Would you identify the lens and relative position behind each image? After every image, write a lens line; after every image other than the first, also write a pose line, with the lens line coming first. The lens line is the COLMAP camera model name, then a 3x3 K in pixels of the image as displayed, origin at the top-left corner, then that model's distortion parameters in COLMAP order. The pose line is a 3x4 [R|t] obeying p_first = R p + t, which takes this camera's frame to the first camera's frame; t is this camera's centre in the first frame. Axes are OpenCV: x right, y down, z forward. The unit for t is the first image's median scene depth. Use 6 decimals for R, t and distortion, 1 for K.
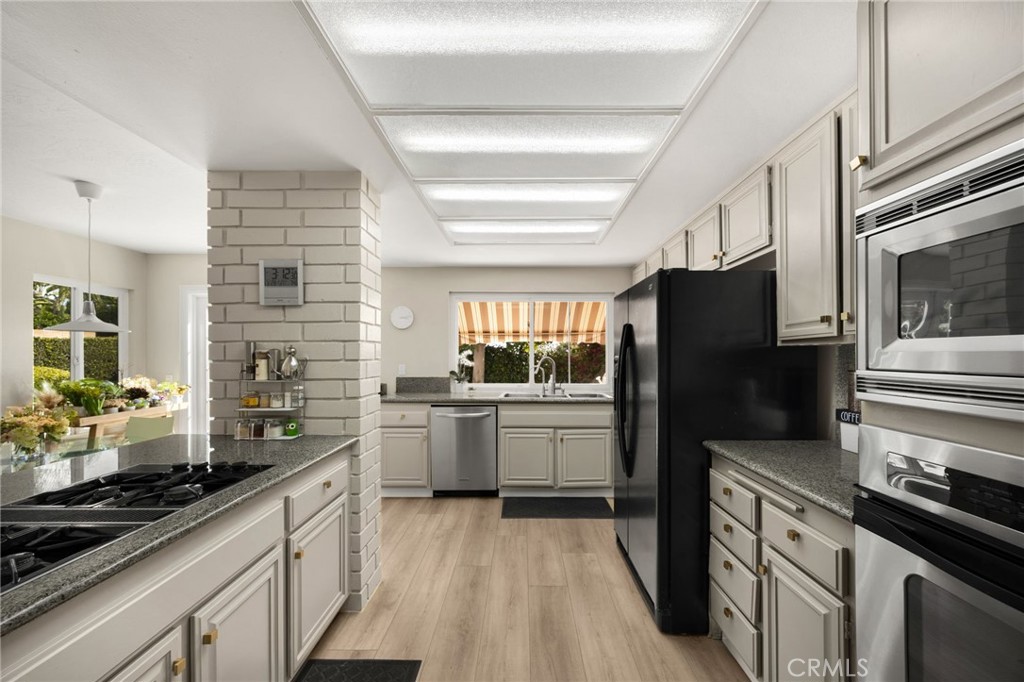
lens RADIAL K [[399.0, 0, 514.6], [0, 399.0, 352.4], [0, 0, 1]] dist [0.000193, 0.000017]
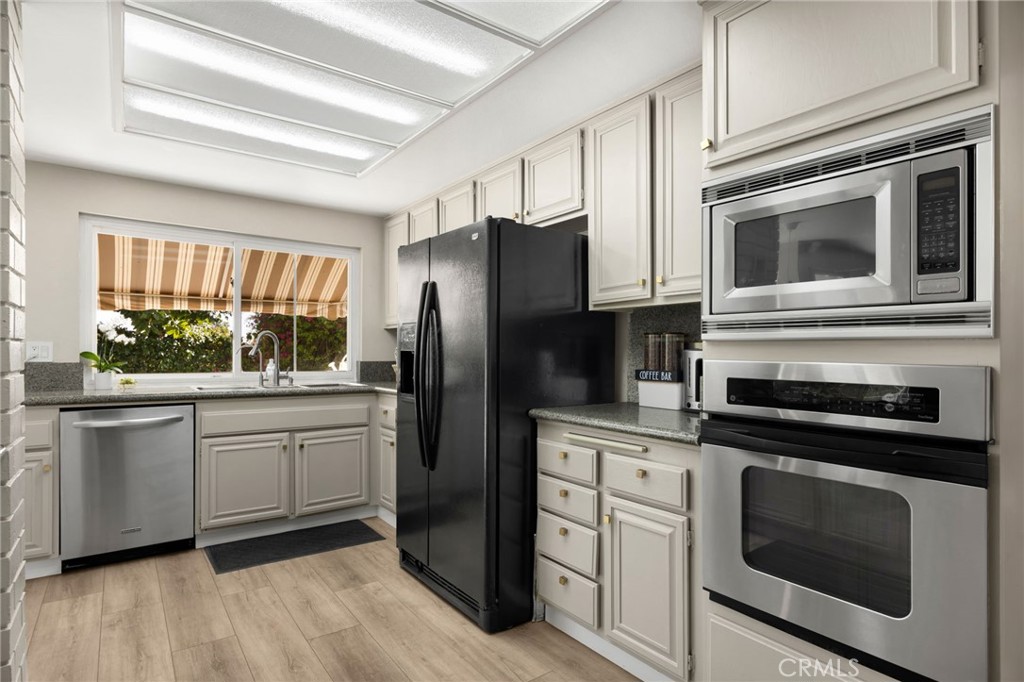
lens RADIAL K [[553.7, 0, 512.0], [0, 553.7, 341.0], [0, 0, 1]] dist [0.001245, 0.000587]
pose [[0.804491, 0.014552, 0.593787, -0.238718], [-0.009989, 0.999890, -0.010970, 0.057825], [-0.593881, 0.002893, 0.804548, -0.002115]]
